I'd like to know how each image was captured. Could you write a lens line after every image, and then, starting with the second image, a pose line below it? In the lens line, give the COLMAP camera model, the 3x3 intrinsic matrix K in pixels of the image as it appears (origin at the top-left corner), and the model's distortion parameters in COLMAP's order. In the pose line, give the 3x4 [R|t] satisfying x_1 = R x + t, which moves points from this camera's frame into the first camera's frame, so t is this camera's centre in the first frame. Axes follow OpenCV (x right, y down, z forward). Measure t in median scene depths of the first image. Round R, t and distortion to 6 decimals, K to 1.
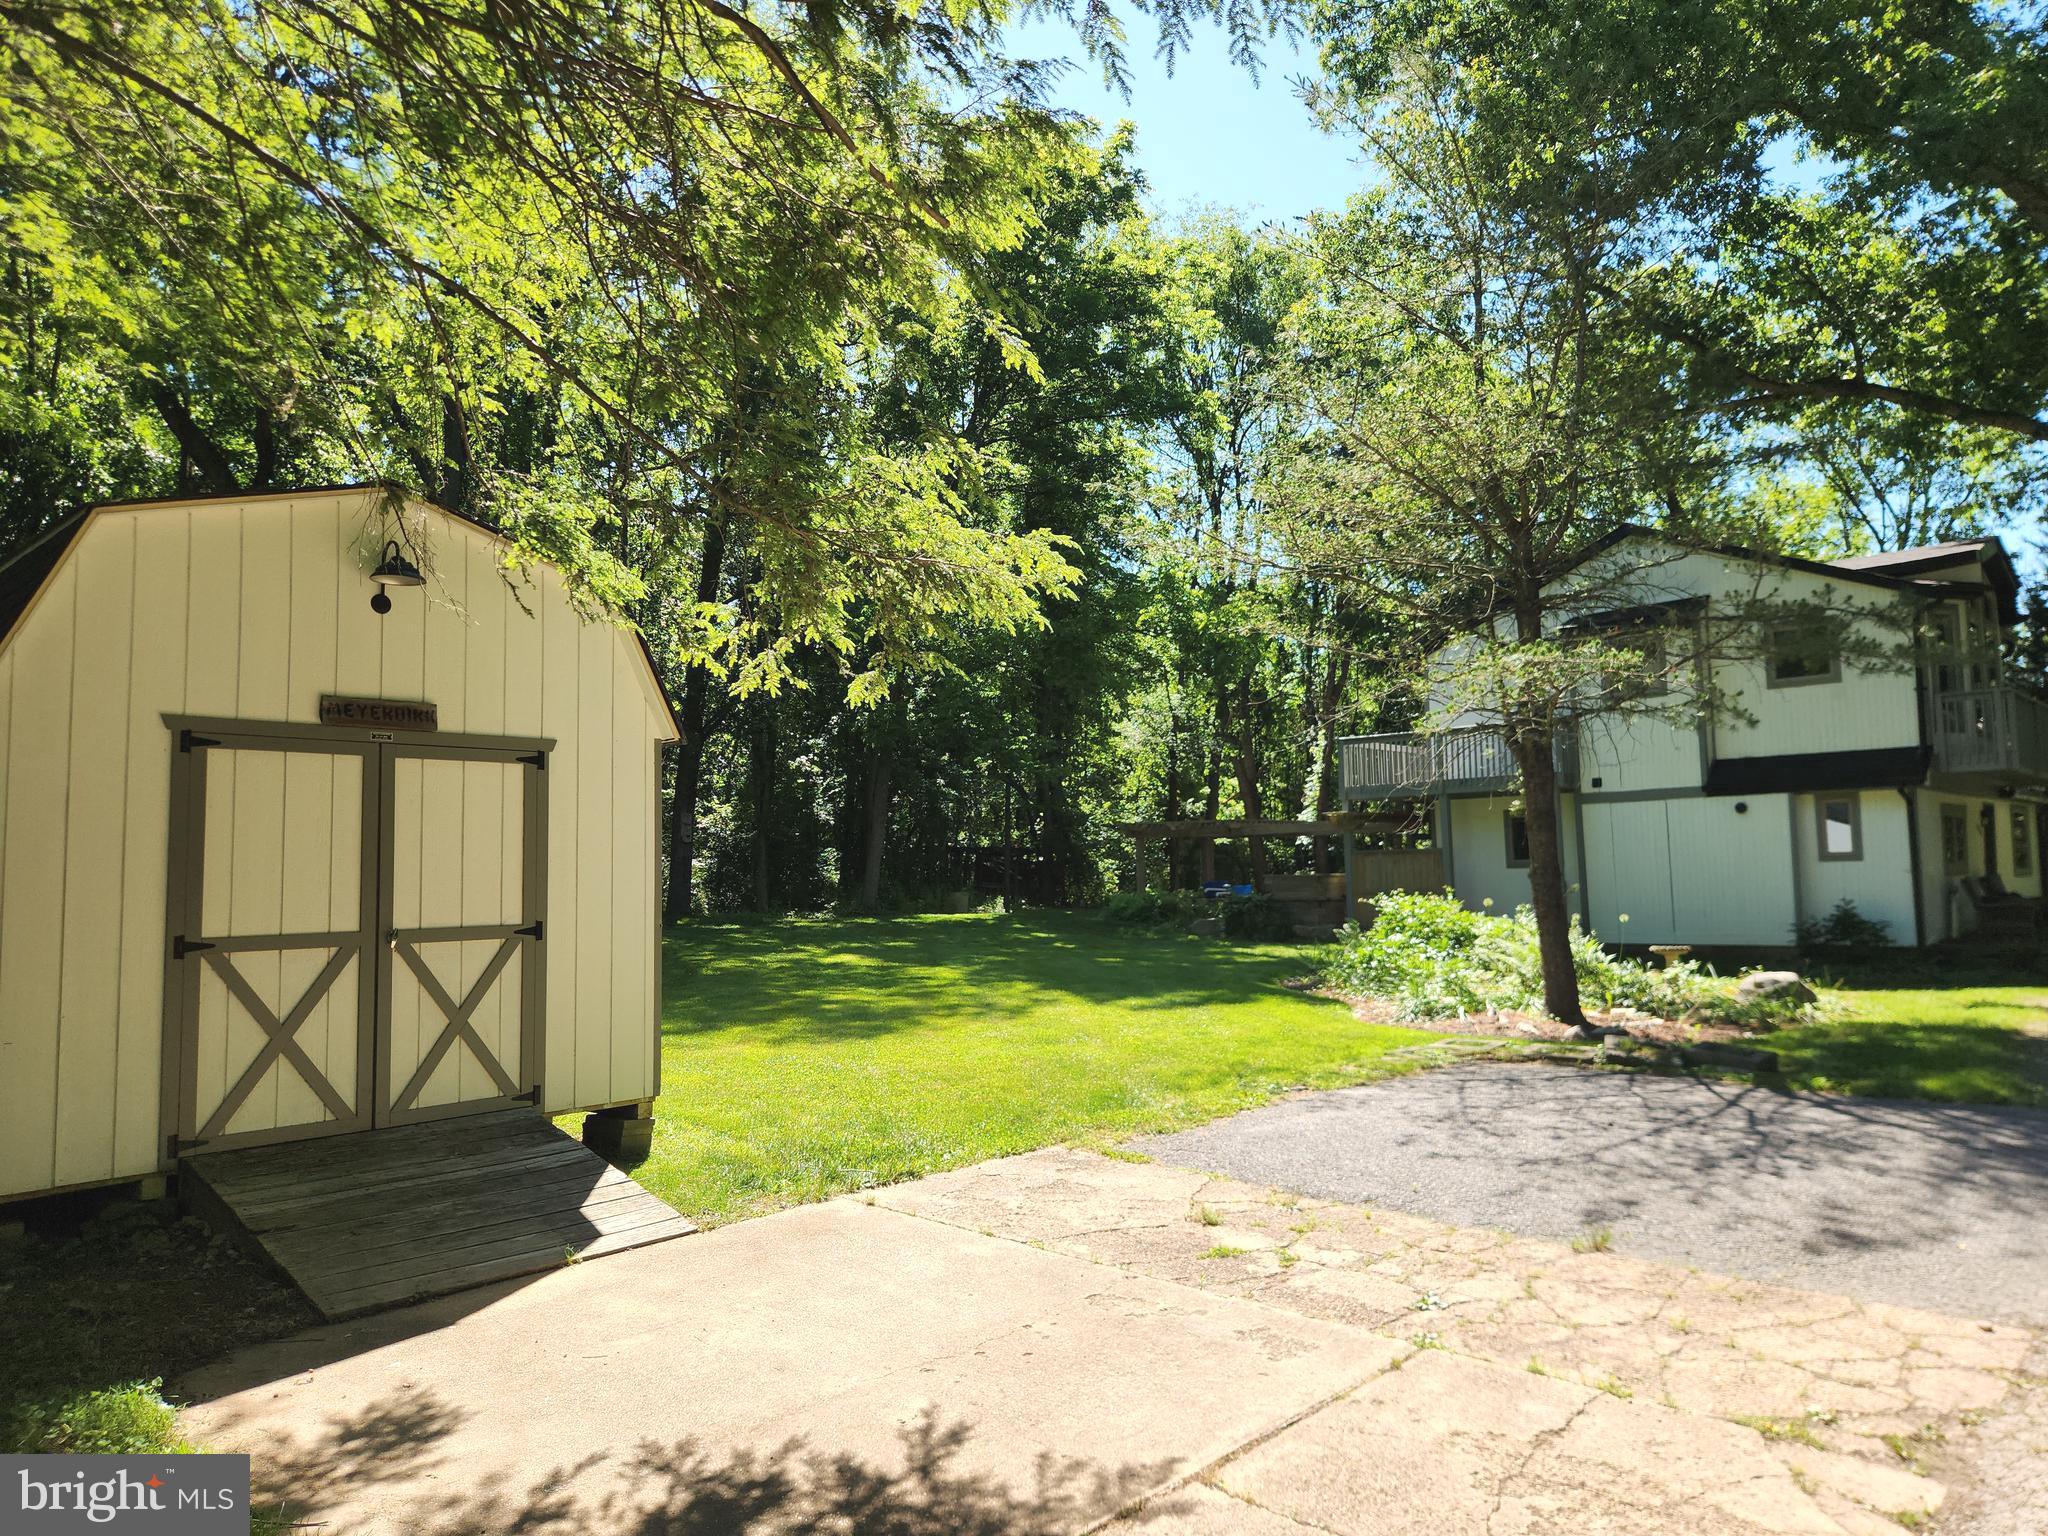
lens RADIAL K [[1376.0, 0, 1087.4], [0, 1376.0, 772.9], [0, 0, 1]] dist [0.073774, -0.076846]
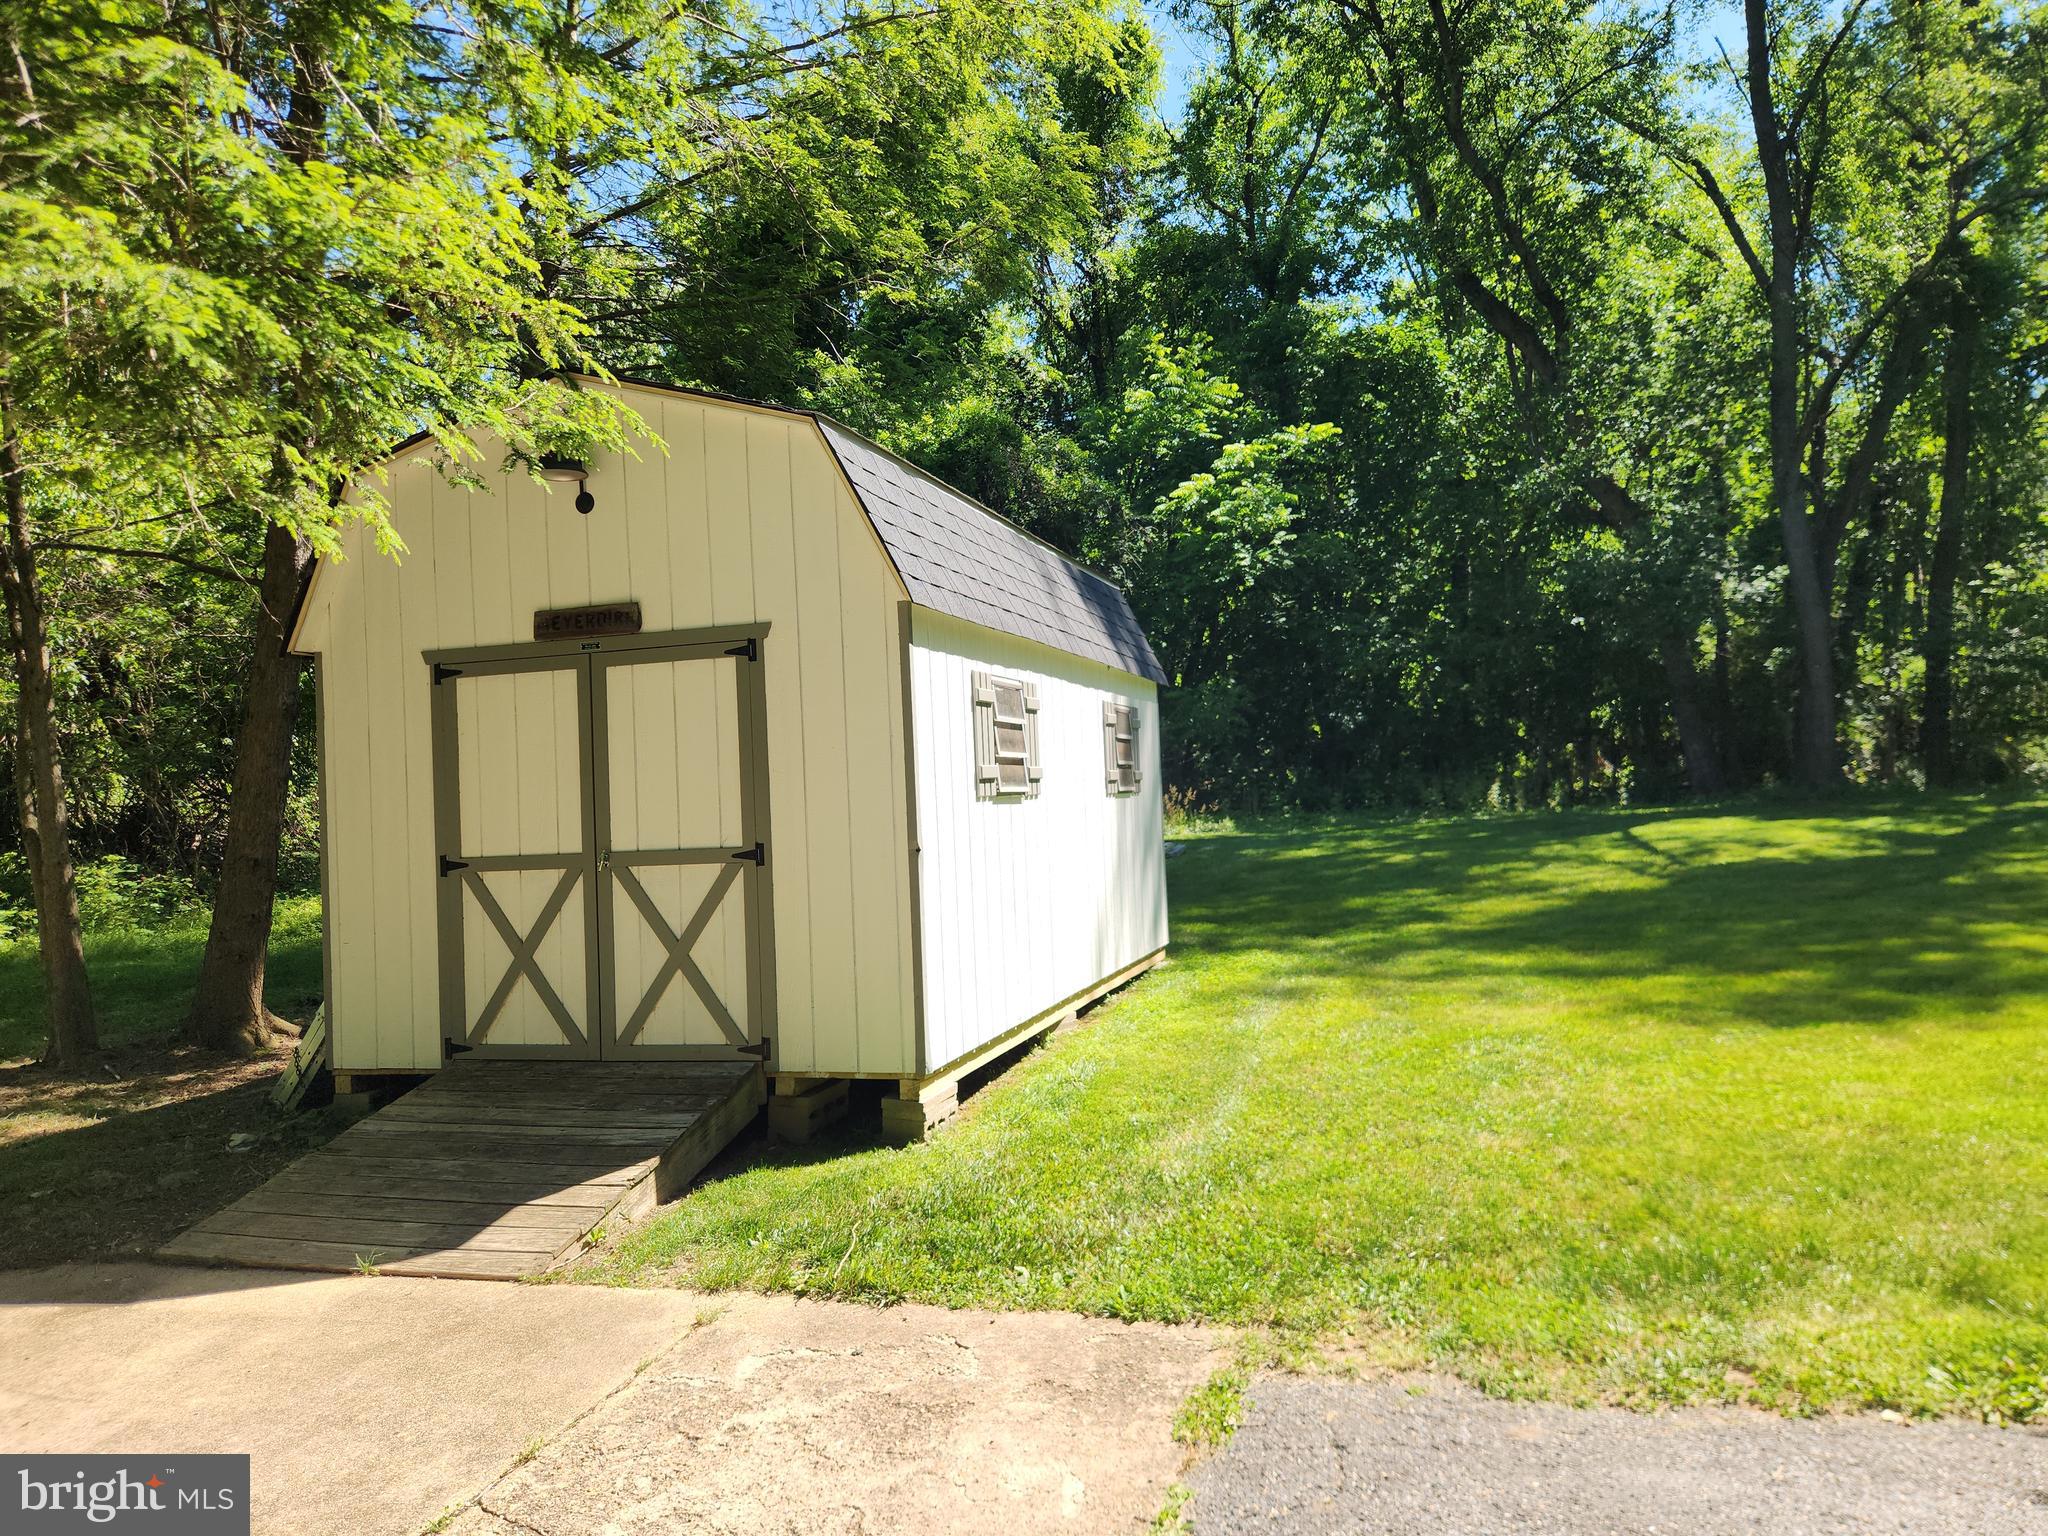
lens RADIAL K [[1376.0, 0, 1087.4], [0, 1376.0, 772.9], [0, 0, 1]] dist [0.073774, -0.076846]
pose [[0.413041, -0.010634, -0.910650, 0.482085], [0.105330, 0.993779, 0.036170, 0.060246], [0.904601, -0.110858, 0.411591, 0.916026]]
